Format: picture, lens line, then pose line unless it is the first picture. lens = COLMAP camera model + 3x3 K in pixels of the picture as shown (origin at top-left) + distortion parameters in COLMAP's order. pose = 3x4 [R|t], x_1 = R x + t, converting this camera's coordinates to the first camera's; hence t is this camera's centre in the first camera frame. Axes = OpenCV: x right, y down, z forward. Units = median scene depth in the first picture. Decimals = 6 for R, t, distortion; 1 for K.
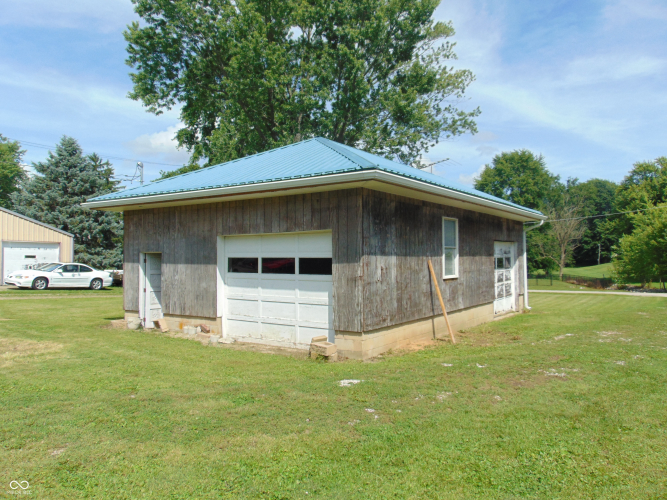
lens RADIAL K [[493.2, 0, 333.5], [0, 493.2, 250.0], [0, 0, 1]] dist [0.012987, 0.005823]
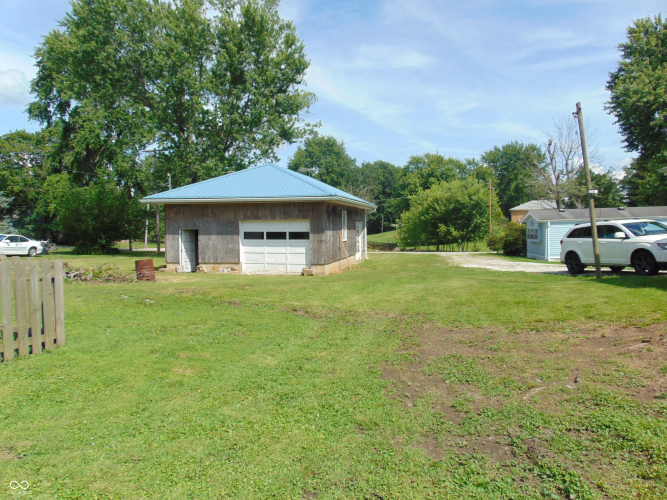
lens RADIAL K [[493.2, 0, 333.5], [0, 493.2, 250.0], [0, 0, 1]] dist [0.012987, 0.005823]
pose [[0.920364, -0.018216, 0.390639, -0.273156], [-0.006428, 0.998075, 0.061686, -0.014517], [-0.391010, -0.059284, 0.918475, -0.386263]]
